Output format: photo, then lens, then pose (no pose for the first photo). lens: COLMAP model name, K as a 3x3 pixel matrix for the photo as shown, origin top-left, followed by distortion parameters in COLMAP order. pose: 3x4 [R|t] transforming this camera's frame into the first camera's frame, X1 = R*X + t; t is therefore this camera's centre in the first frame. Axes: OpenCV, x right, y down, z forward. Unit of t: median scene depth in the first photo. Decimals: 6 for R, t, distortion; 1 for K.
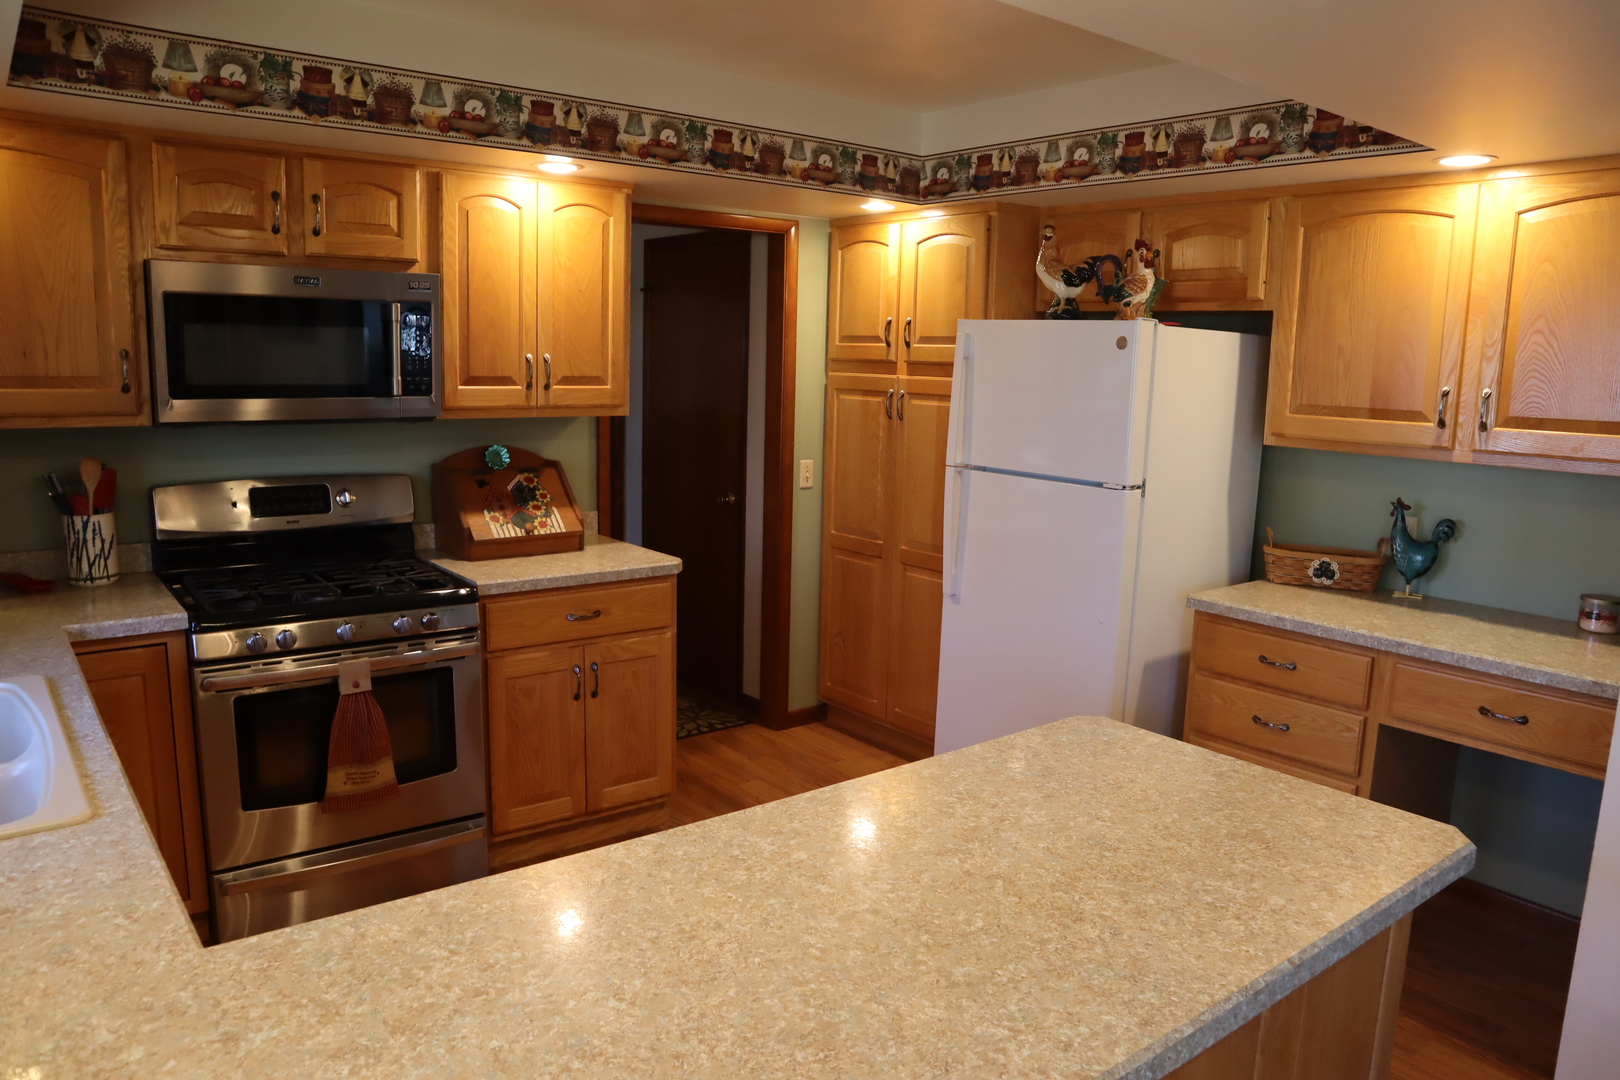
lens RADIAL K [[1132.3, 0, 813.4], [0, 1132.3, 554.8], [0, 0, 1]] dist [-0.123446, 0.077728]
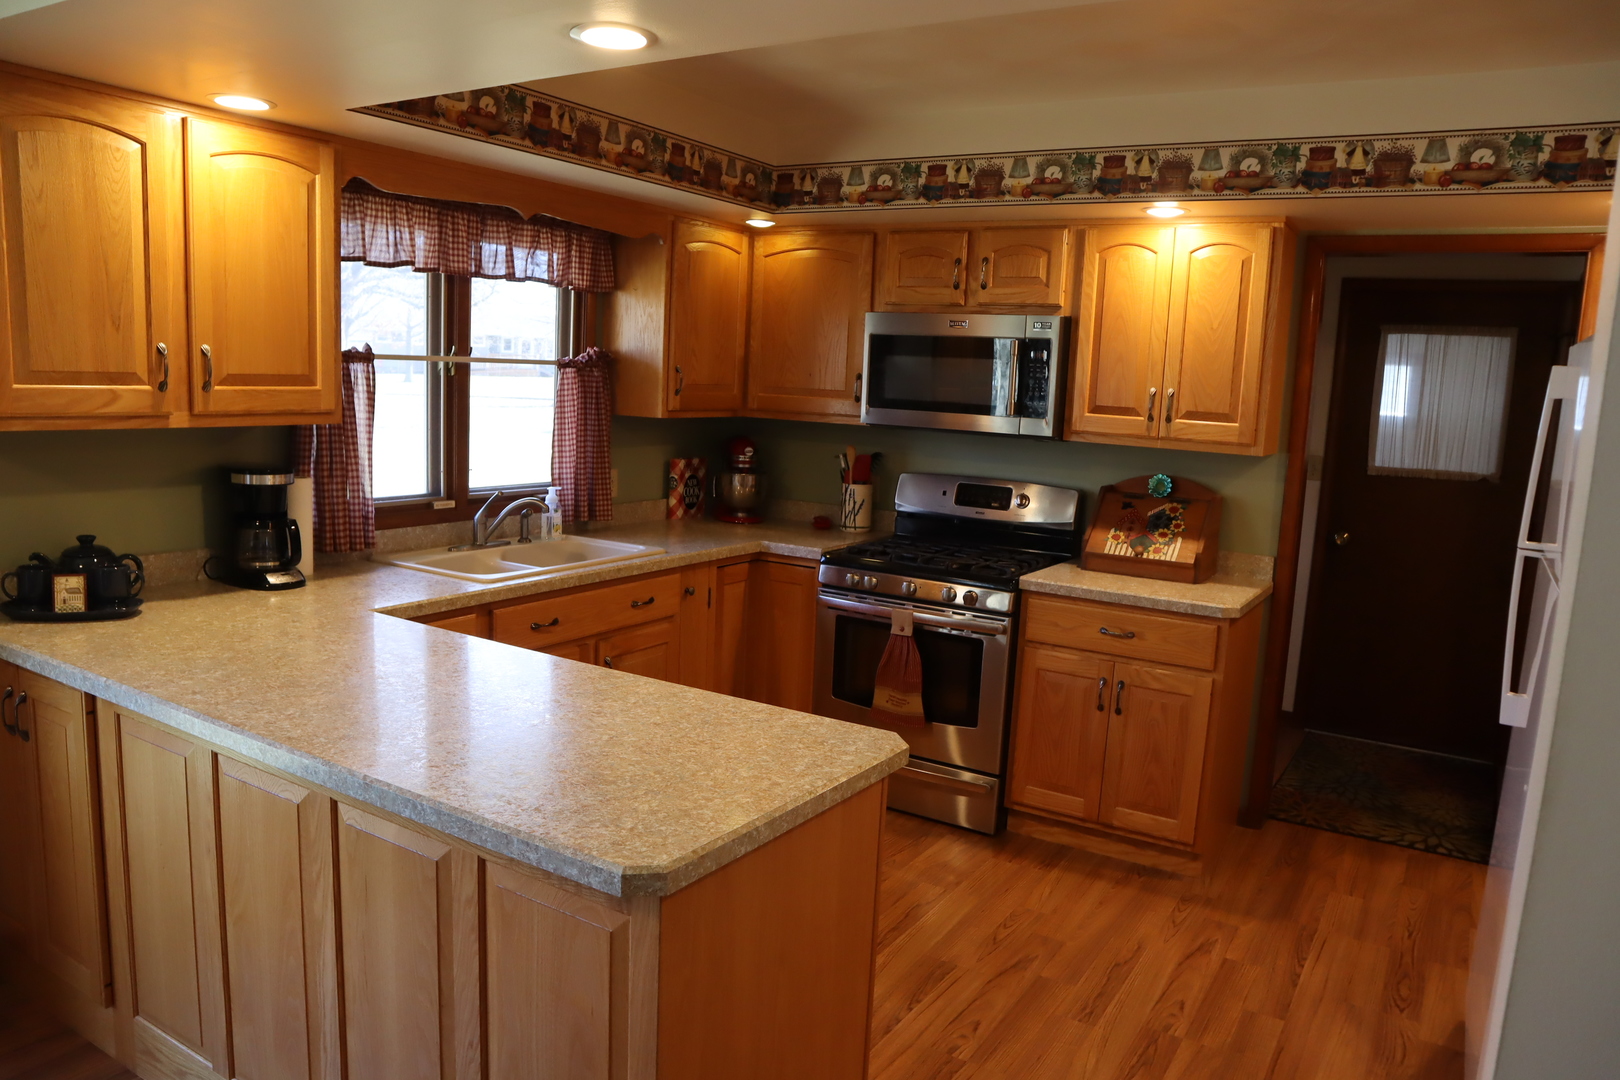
lens RADIAL K [[1132.3, 0, 813.4], [0, 1132.3, 554.8], [0, 0, 1]] dist [-0.123446, 0.077728]
pose [[0.339697, 0.135955, -0.930657, 0.696766], [-0.199225, 0.977445, 0.070072, -0.036233], [0.919193, 0.161607, 0.359121, 0.369571]]
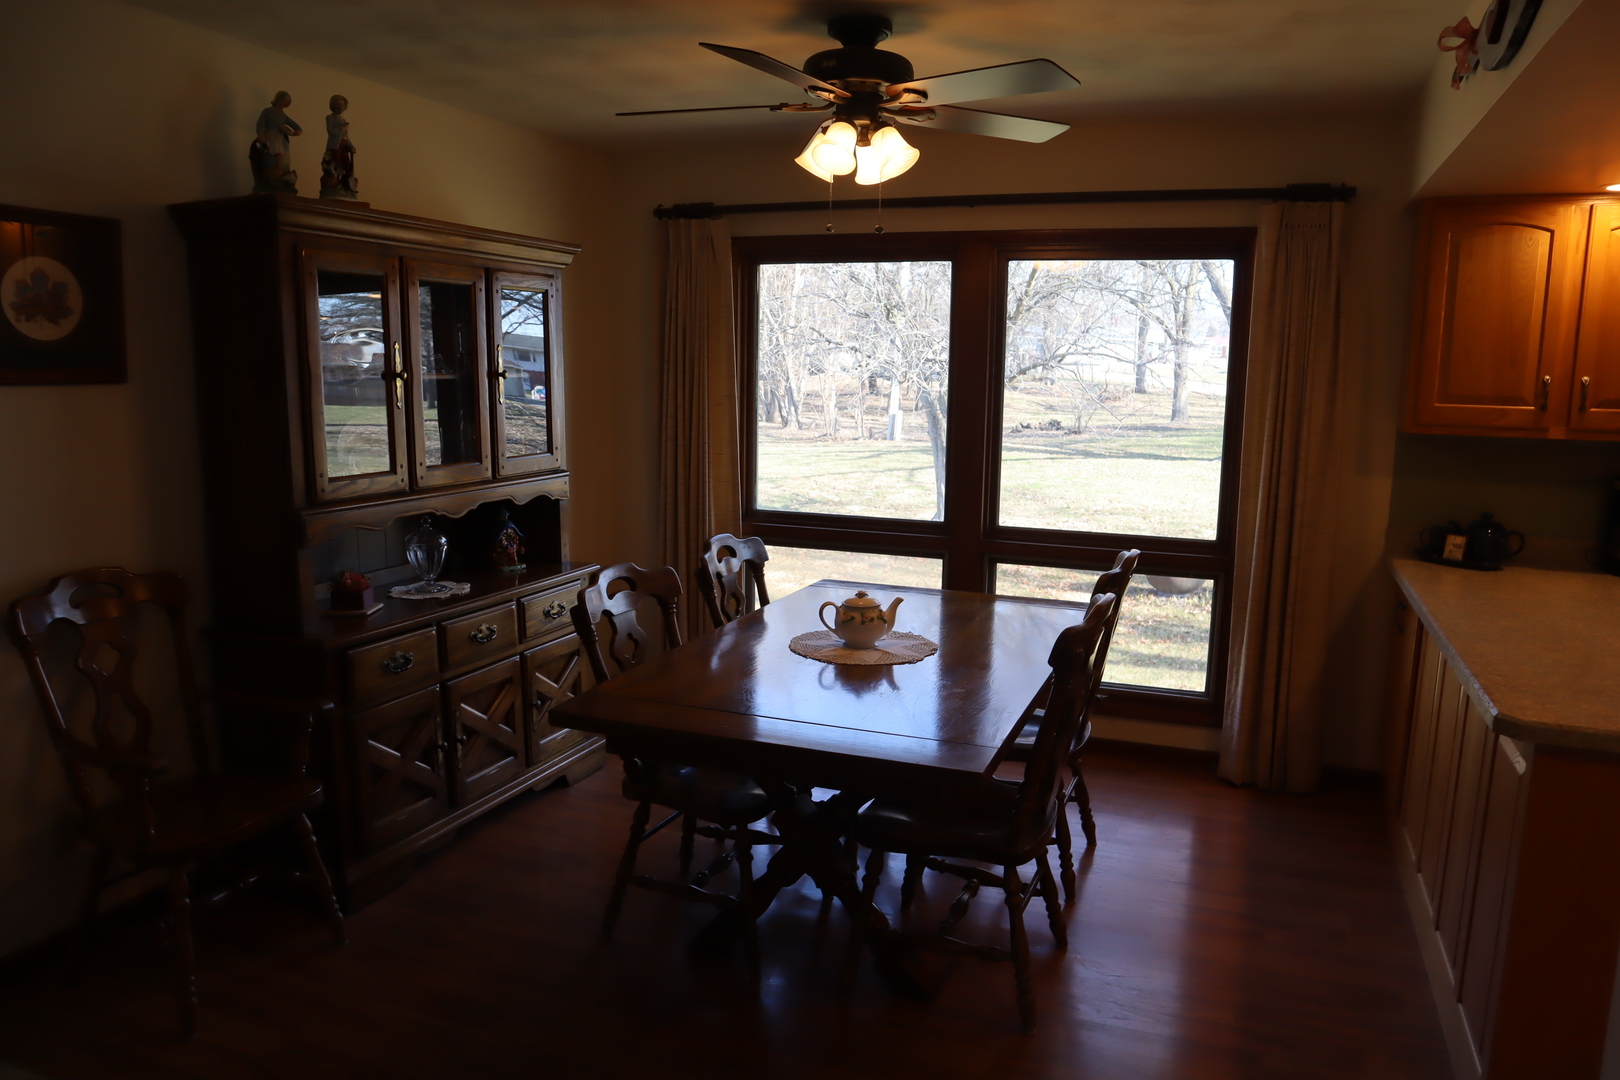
lens RADIAL K [[1132.3, 0, 813.4], [0, 1132.3, 554.8], [0, 0, 1]] dist [-0.123446, 0.077728]
pose [[-0.867997, 0.045076, -0.494519, 0.941923], [-0.121589, 0.946263, 0.299669, -0.101732], [0.481453, 0.320240, -0.815874, 0.772273]]
